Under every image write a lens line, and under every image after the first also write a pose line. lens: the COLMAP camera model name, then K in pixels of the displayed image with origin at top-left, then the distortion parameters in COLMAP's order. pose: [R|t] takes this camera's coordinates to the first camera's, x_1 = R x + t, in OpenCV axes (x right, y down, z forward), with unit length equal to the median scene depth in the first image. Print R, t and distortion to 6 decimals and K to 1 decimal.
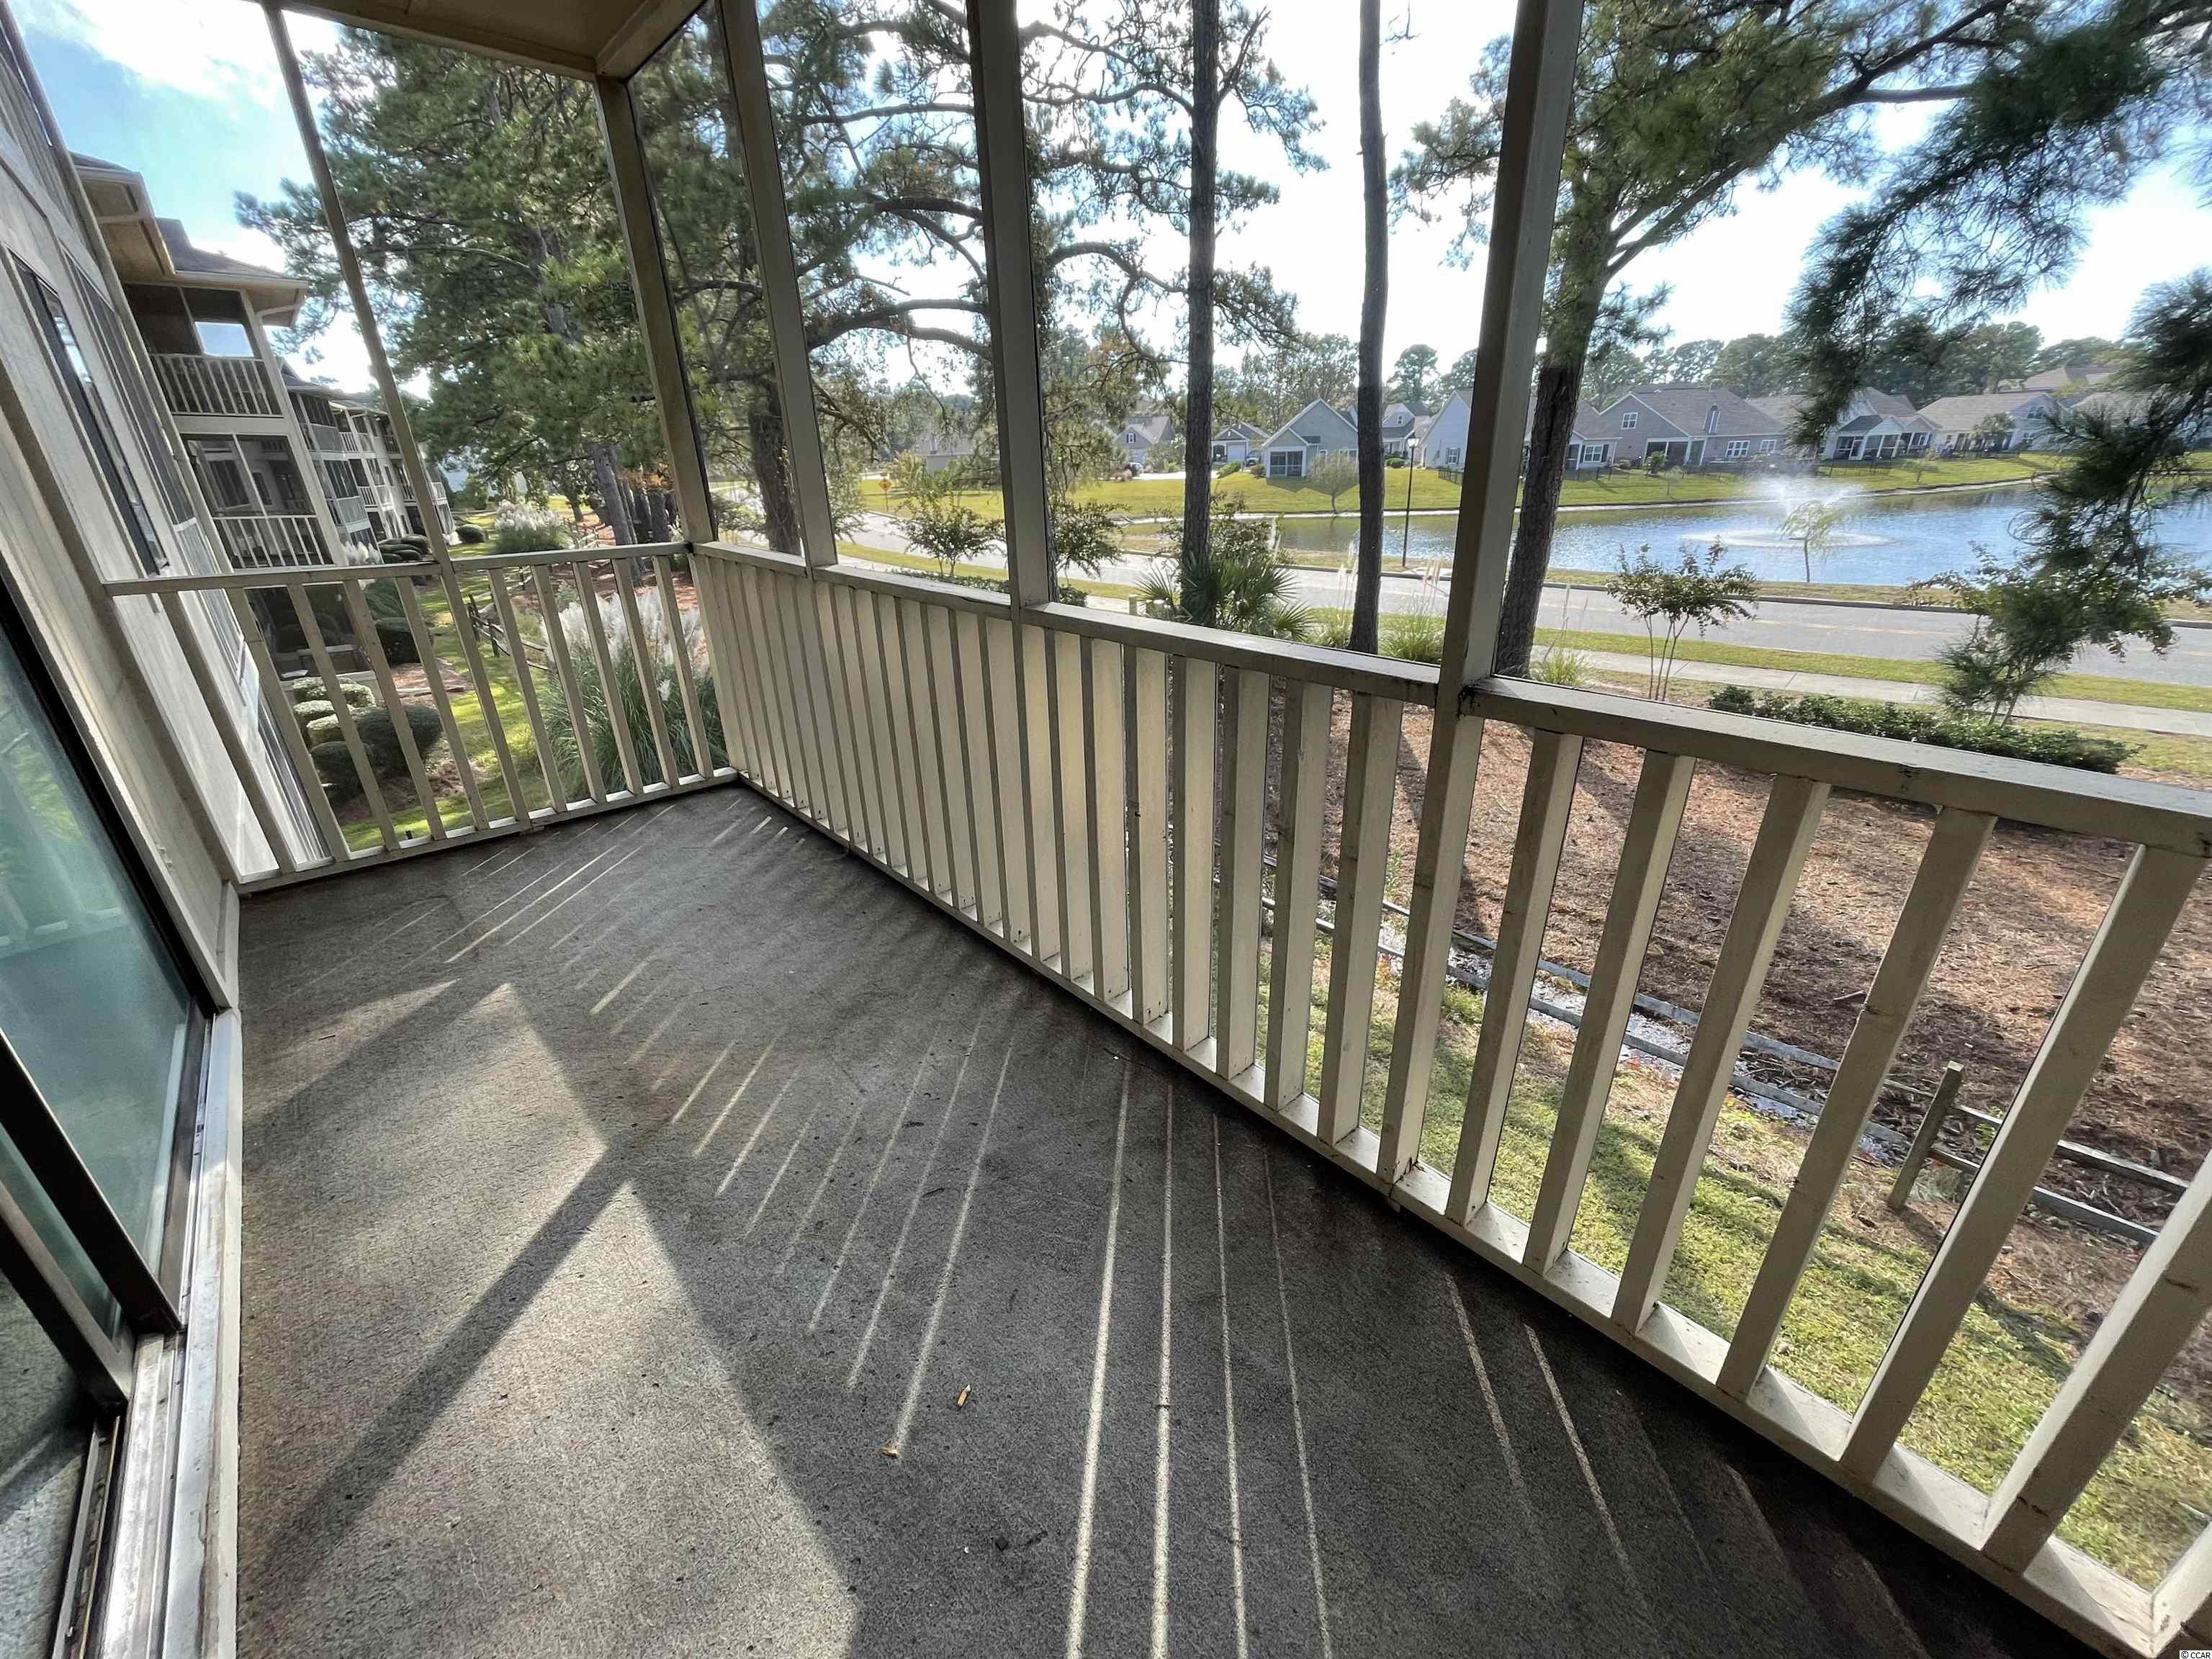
lens RADIAL K [[888.3, 0, 1106.0], [0, 888.3, 829.5], [0, 0, 1]] dist [0.000055, 0.004311]
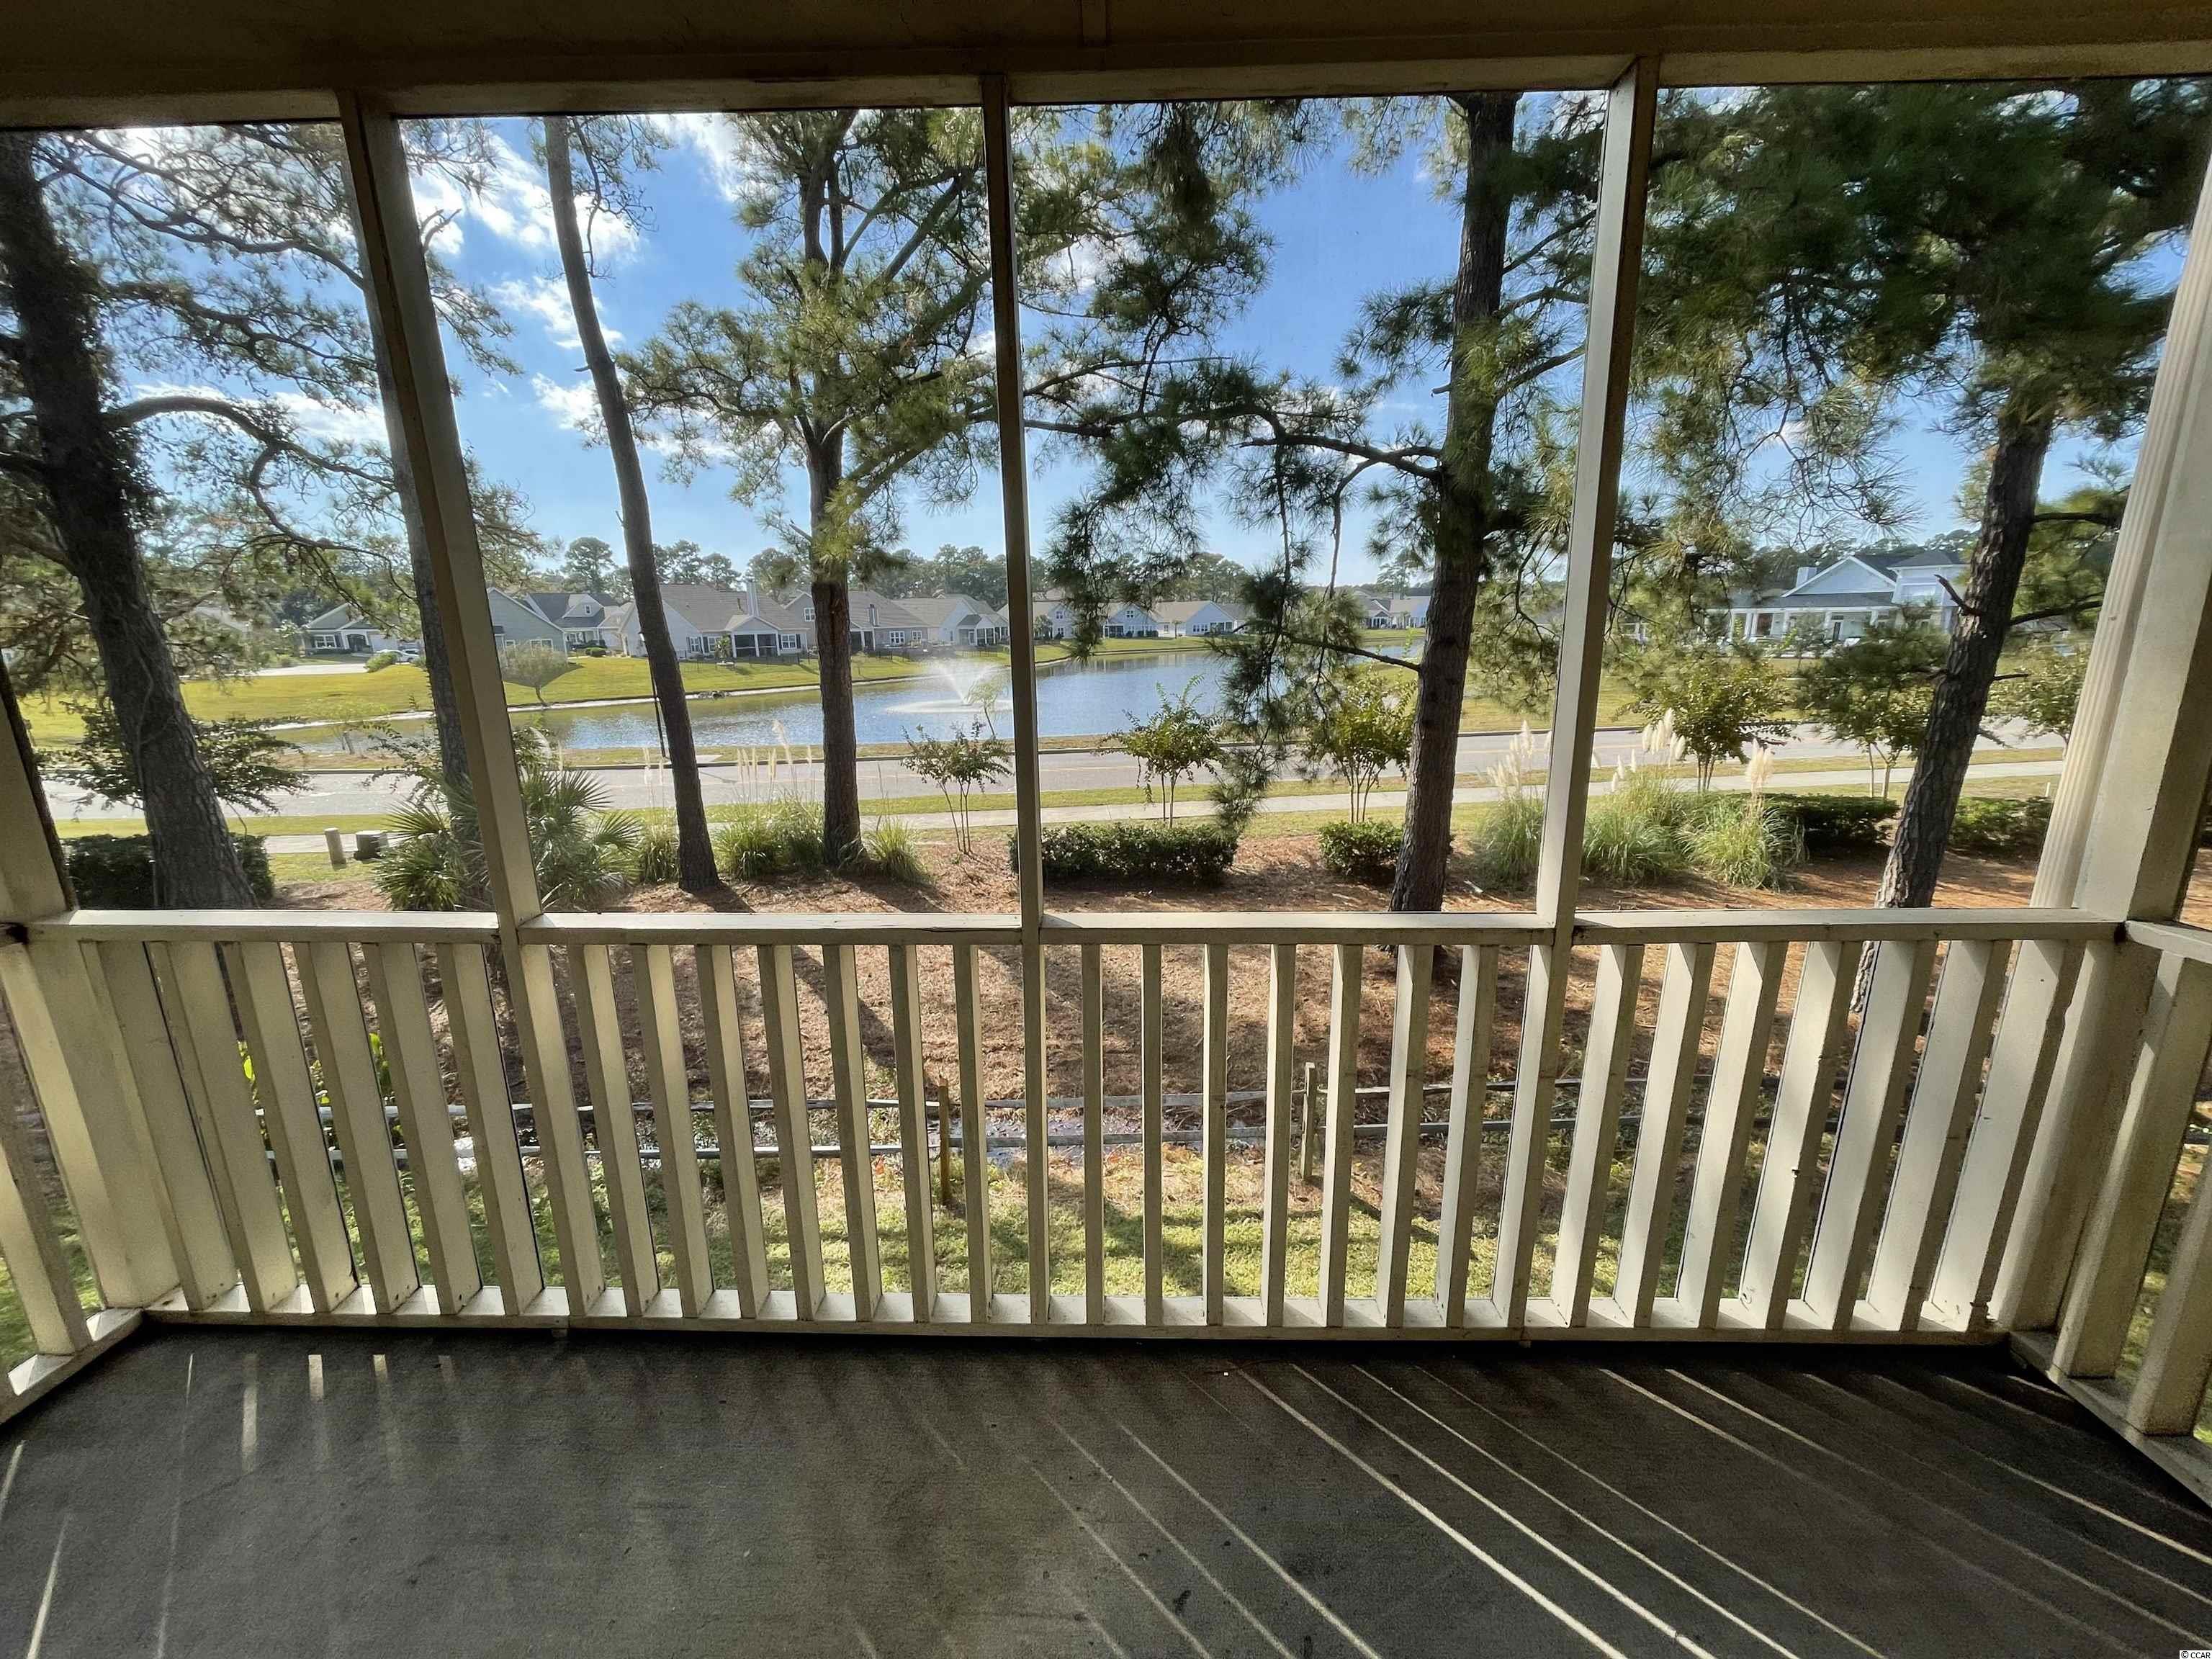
lens RADIAL K [[888.3, 0, 1106.0], [0, 888.3, 829.5], [0, 0, 1]] dist [0.000055, 0.004311]
pose [[0.688401, -0.155468, 0.708473, -0.077849], [0.286899, 0.955465, -0.069103, -0.031004], [-0.666178, 0.250831, 0.702346, 0.037020]]
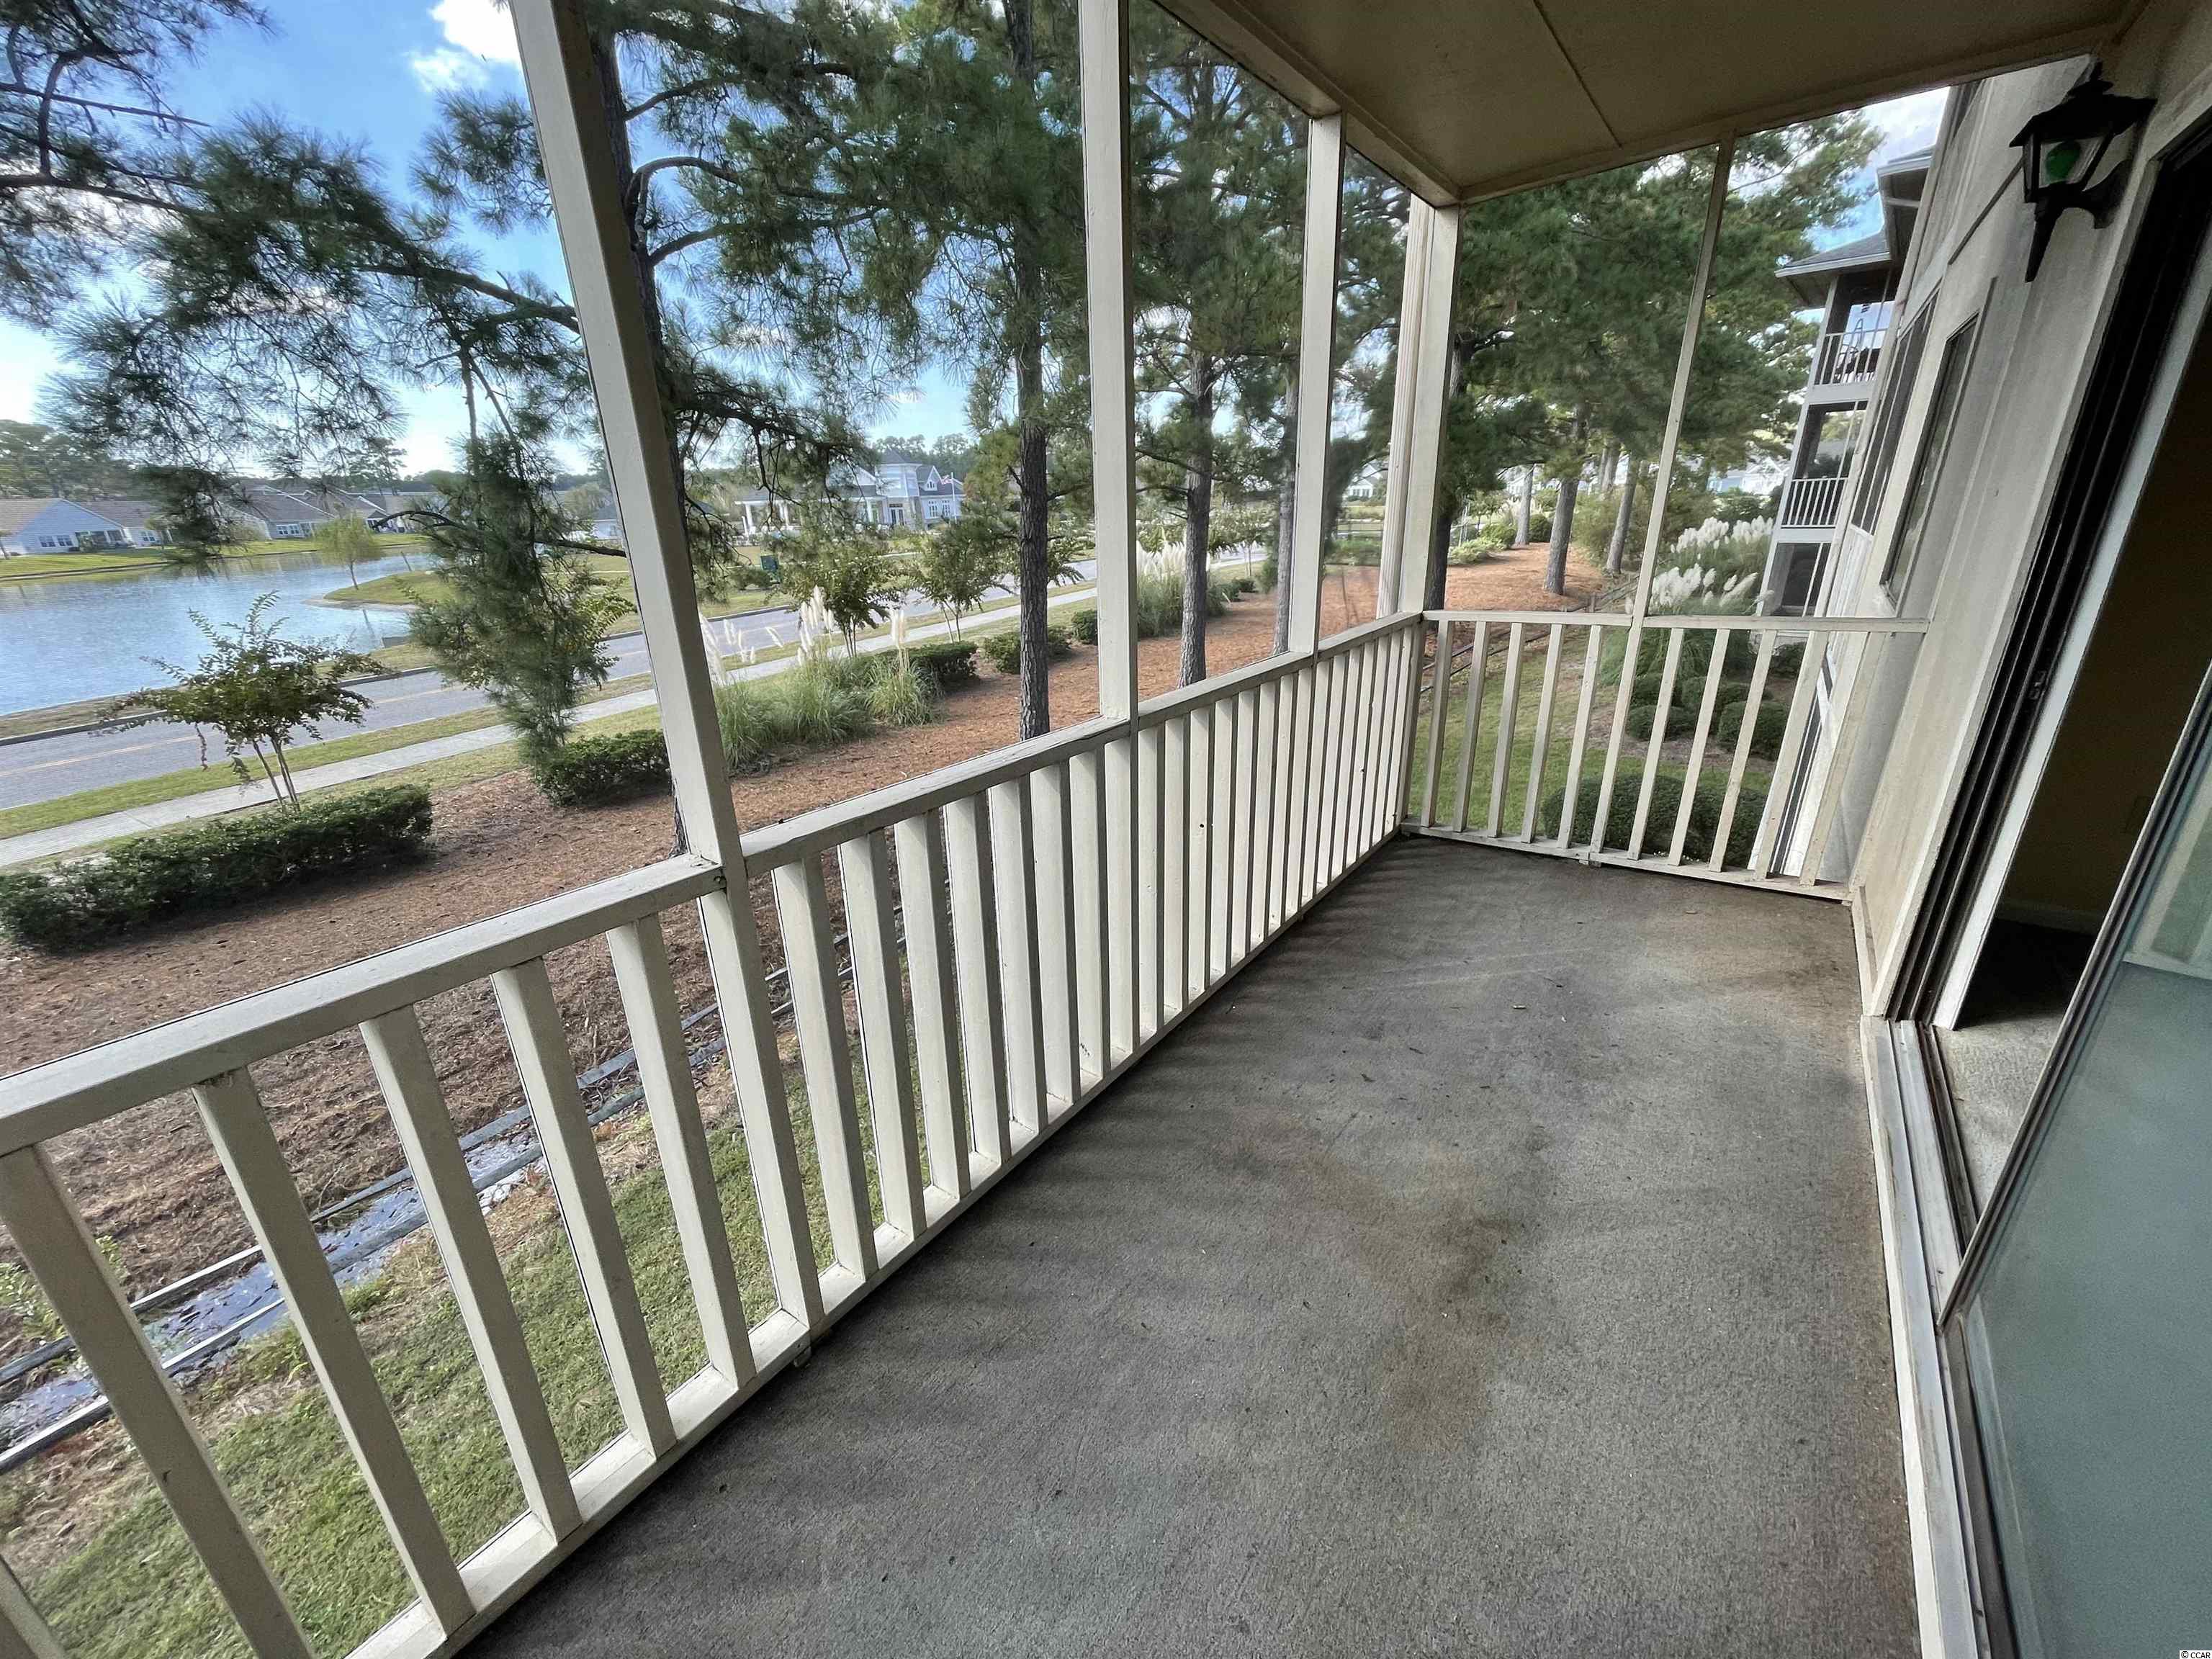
lens RADIAL K [[882.7, 0, 1106.0], [0, 882.7, 829.5], [0, 0, 1]] dist [-0.001000, 0.000098]
pose [[-0.199200, -0.323970, 0.924858, -0.132739], [0.417681, 0.825685, 0.379192, -0.066138], [-0.886489, 0.461831, -0.029160, 0.134145]]
